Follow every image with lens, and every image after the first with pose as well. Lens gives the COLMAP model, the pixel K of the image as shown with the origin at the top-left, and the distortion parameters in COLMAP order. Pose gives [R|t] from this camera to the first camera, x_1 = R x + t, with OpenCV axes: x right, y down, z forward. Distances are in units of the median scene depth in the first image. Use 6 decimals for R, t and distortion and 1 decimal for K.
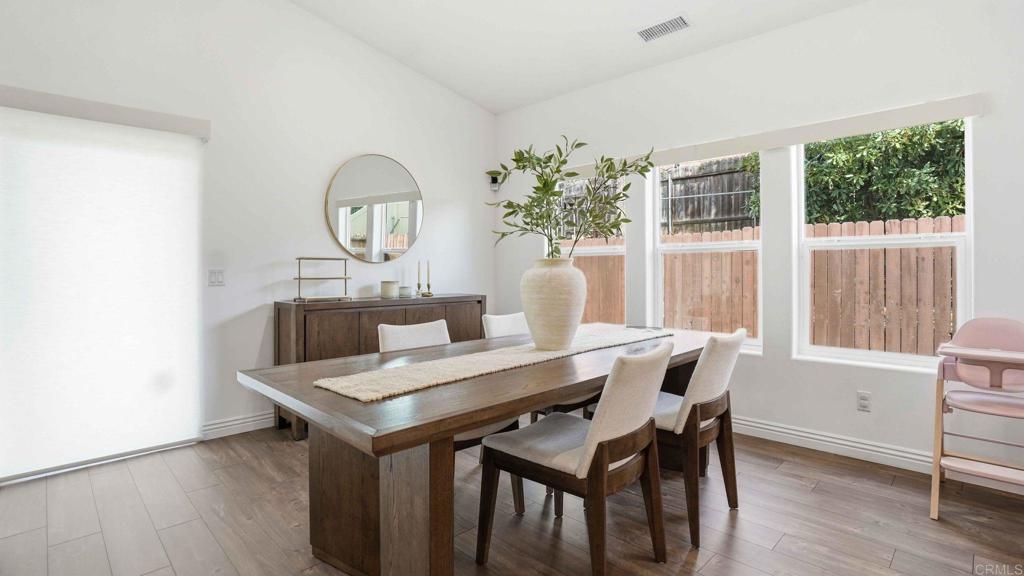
lens RADIAL K [[492.0, 0, 508.7], [0, 492.0, 274.5], [0, 0, 1]] dist [-0.066107, 0.023651]
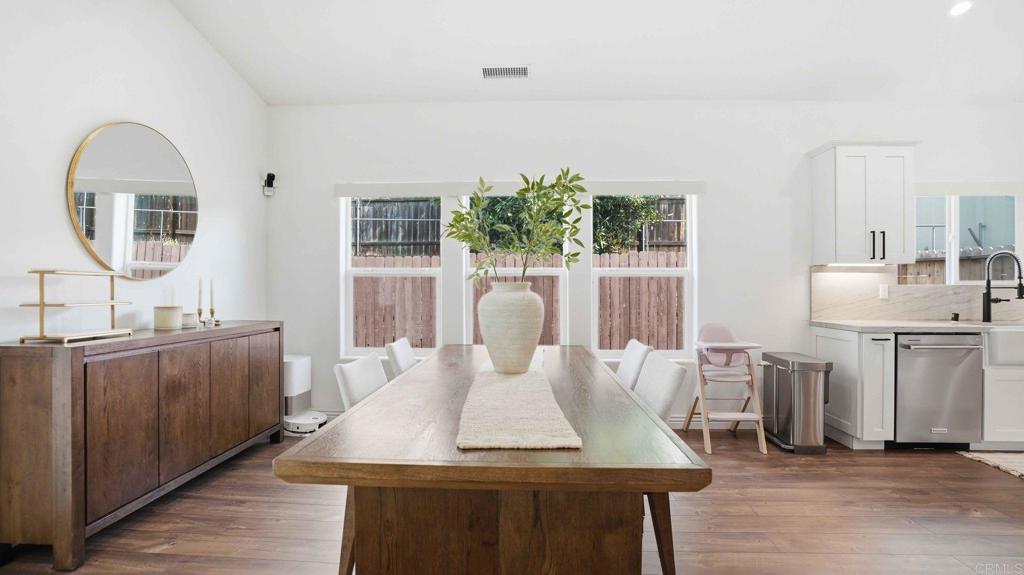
lens RADIAL K [[484.7, 0, 512.0], [0, 484.7, 287.5], [0, 0, 1]] dist [-0.067026, 0.012492]
pose [[0.732513, 0.007257, 0.680715, -0.277570], [0.000767, 0.999934, -0.011486, -0.004735], [-0.680753, 0.008936, 0.732459, 0.126578]]
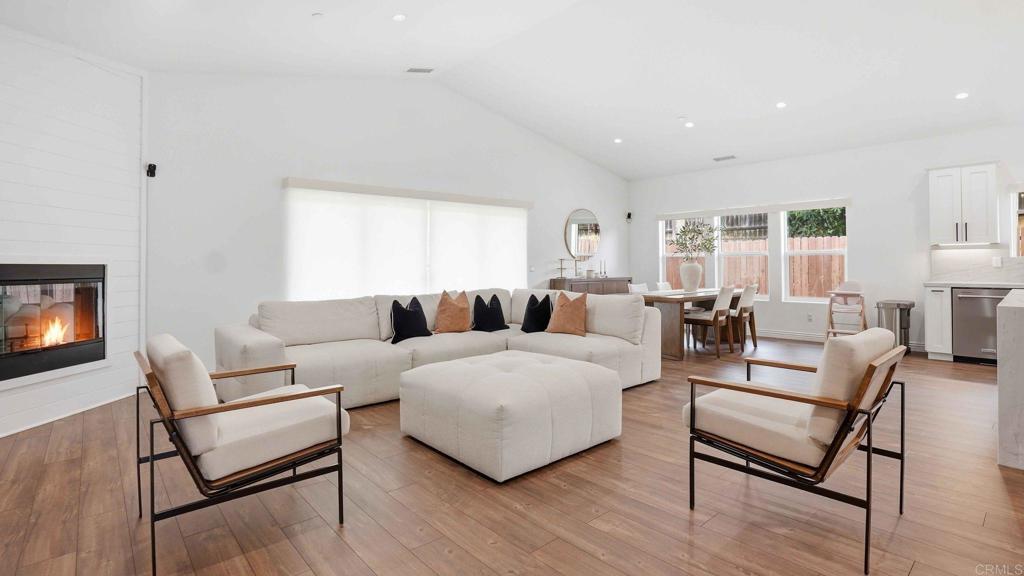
lens RADIAL K [[501.1, 0, 507.3], [0, 501.1, 262.7], [0, 0, 1]] dist [-0.049926, 0.000996]
pose [[0.998417, -0.002867, -0.056175, -0.388609], [0.001984, 0.999874, -0.015769, 0.011653], [0.056213, 0.015632, 0.998296, -0.936963]]
